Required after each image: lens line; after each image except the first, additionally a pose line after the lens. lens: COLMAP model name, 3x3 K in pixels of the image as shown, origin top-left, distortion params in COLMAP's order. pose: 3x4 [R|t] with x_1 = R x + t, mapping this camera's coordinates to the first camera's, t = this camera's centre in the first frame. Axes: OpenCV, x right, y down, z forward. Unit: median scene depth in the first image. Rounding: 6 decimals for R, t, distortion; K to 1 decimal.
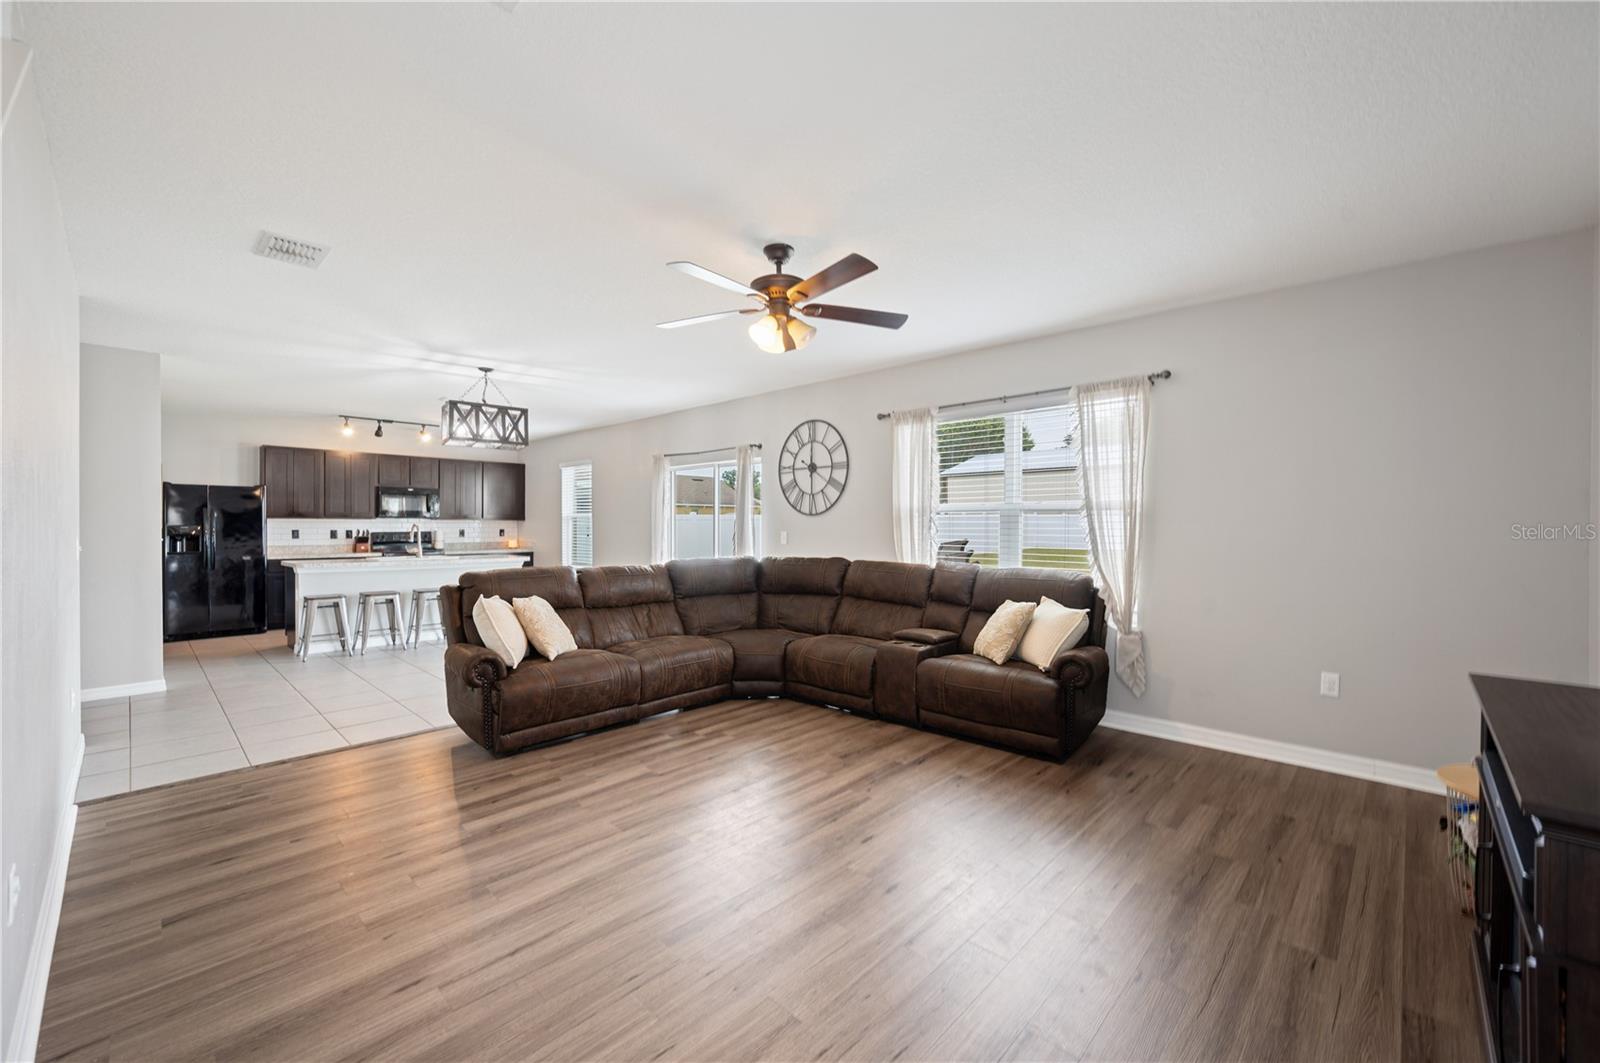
lens RADIAL K [[639.4, 0, 803.8], [0, 639.4, 537.8], [0, 0, 1]] dist [-0.001061, 0.000799]
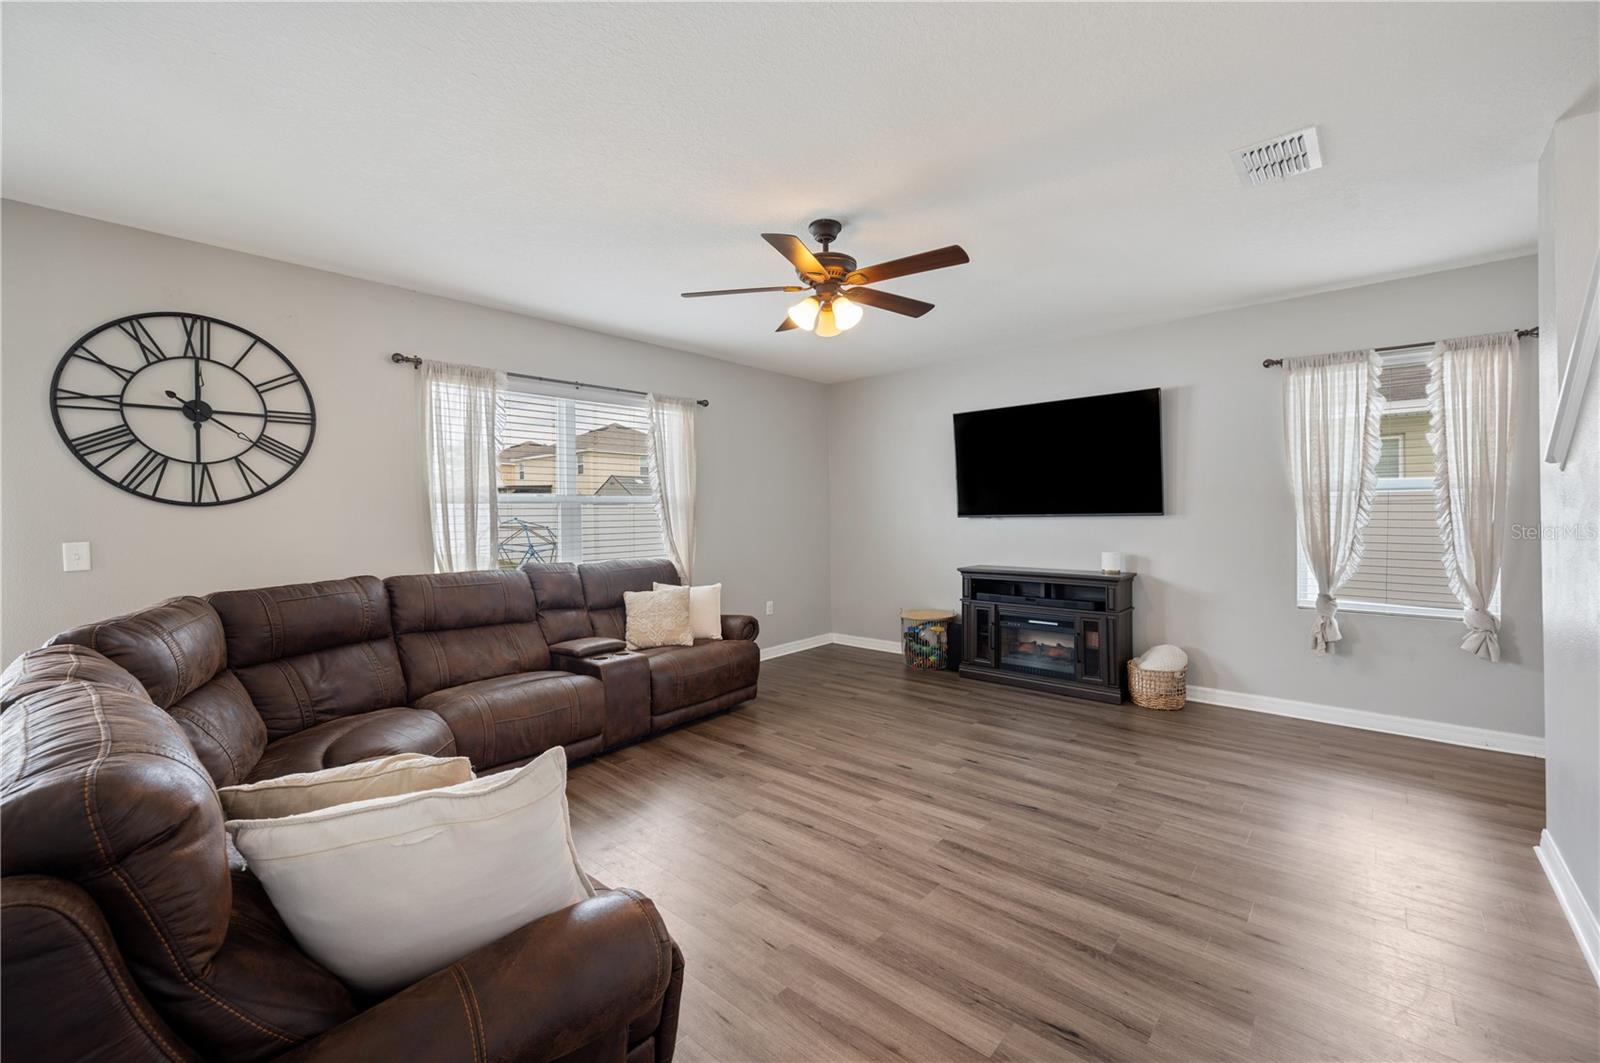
lens RADIAL K [[639.4, 0, 810.9], [0, 639.4, 515.4], [0, 0, 1]] dist [-0.001061, 0.000799]
pose [[-0.042006, -0.005168, 0.999104, -0.513347], [0.036530, 0.999310, 0.006705, -0.013641], [-0.998449, 0.036779, -0.041789, 0.552694]]
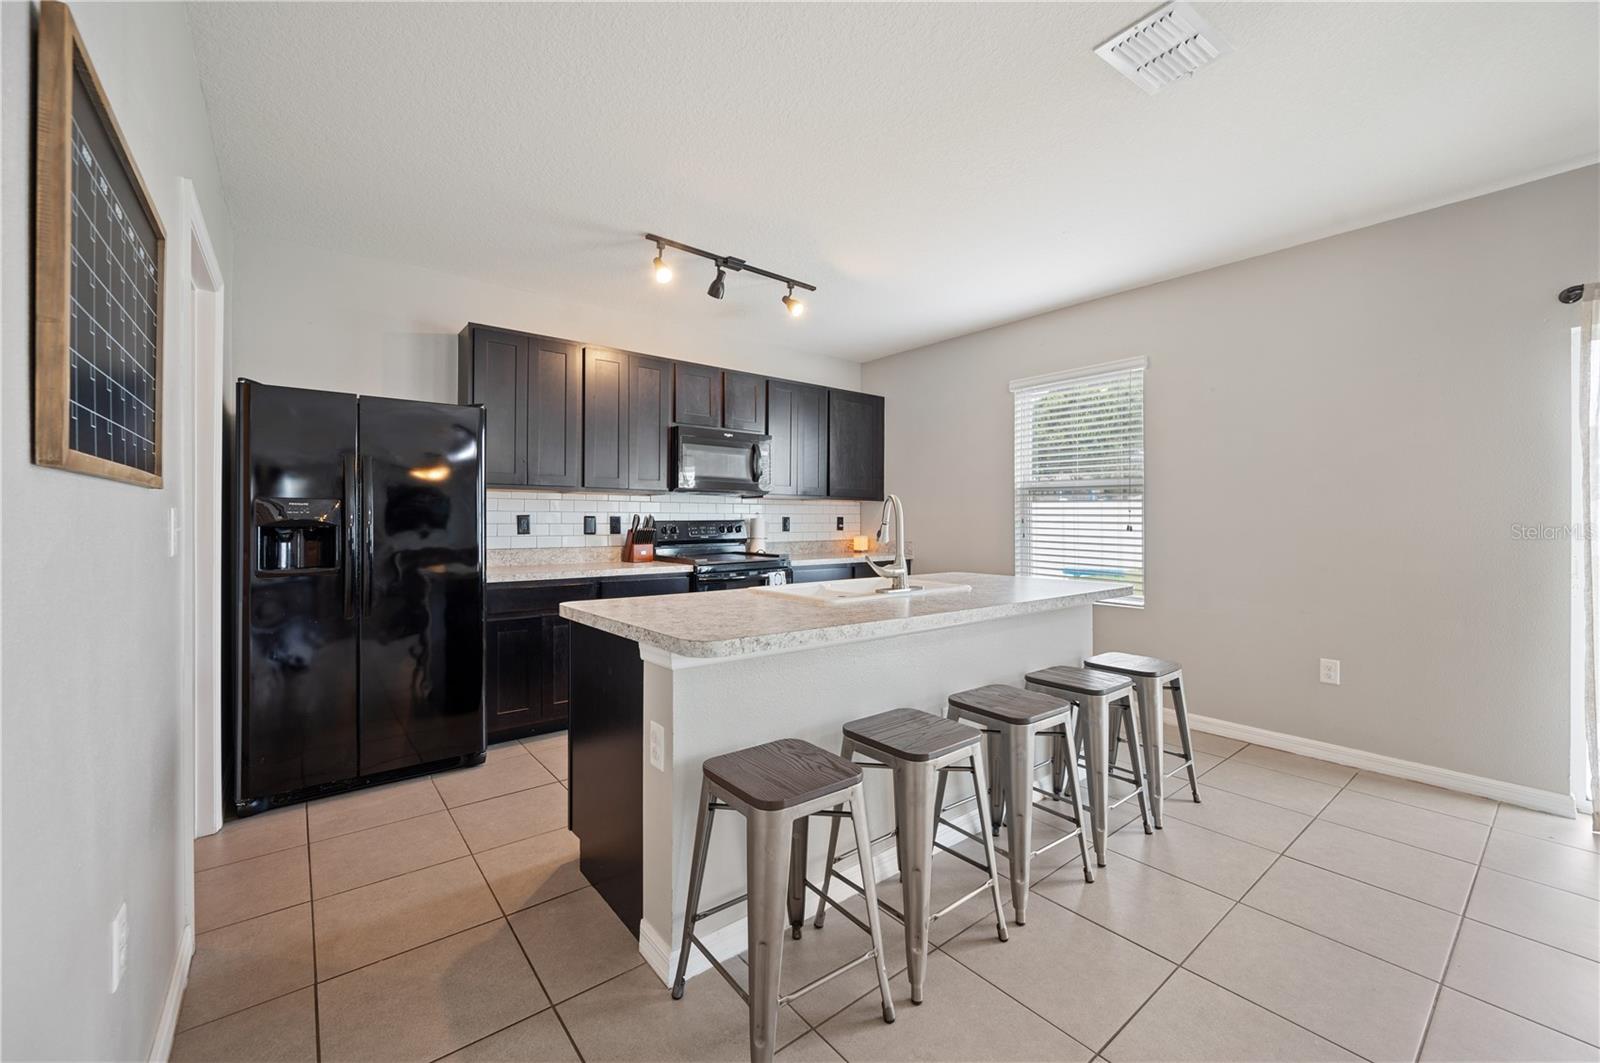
lens RADIAL K [[639.4, 0, 821.0], [0, 639.4, 527.8], [0, 0, 1]] dist [-0.001061, 0.000799]
pose [[0.993346, 0.000945, -0.115166, -0.748883], [-0.002165, 0.999943, -0.010472, 0.001865], [0.115150, 0.010652, 0.993291, 0.798887]]
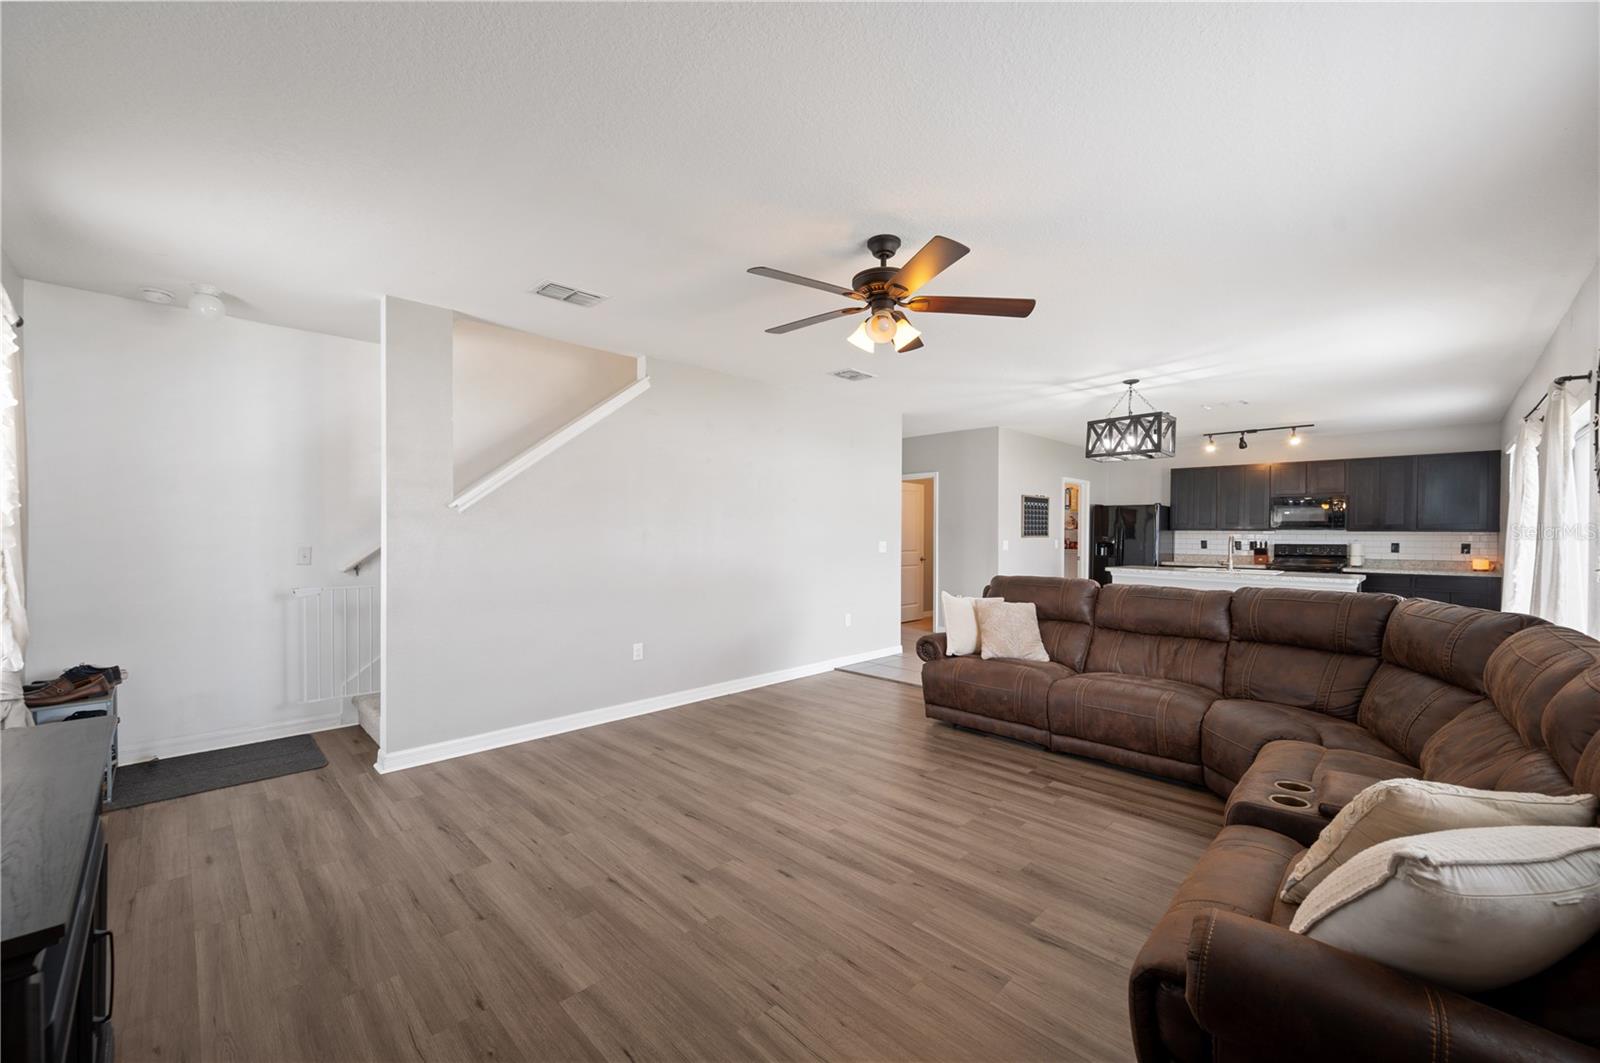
lens RADIAL K [[639.4, 0, 805.0], [0, 639.4, 524.3], [0, 0, 1]] dist [-0.001061, 0.000799]
pose [[-0.021141, -0.012985, -0.999692, 0.472714], [-0.027134, 0.999555, -0.012409, -0.011498], [0.999408, 0.026863, -0.021484, 0.470159]]
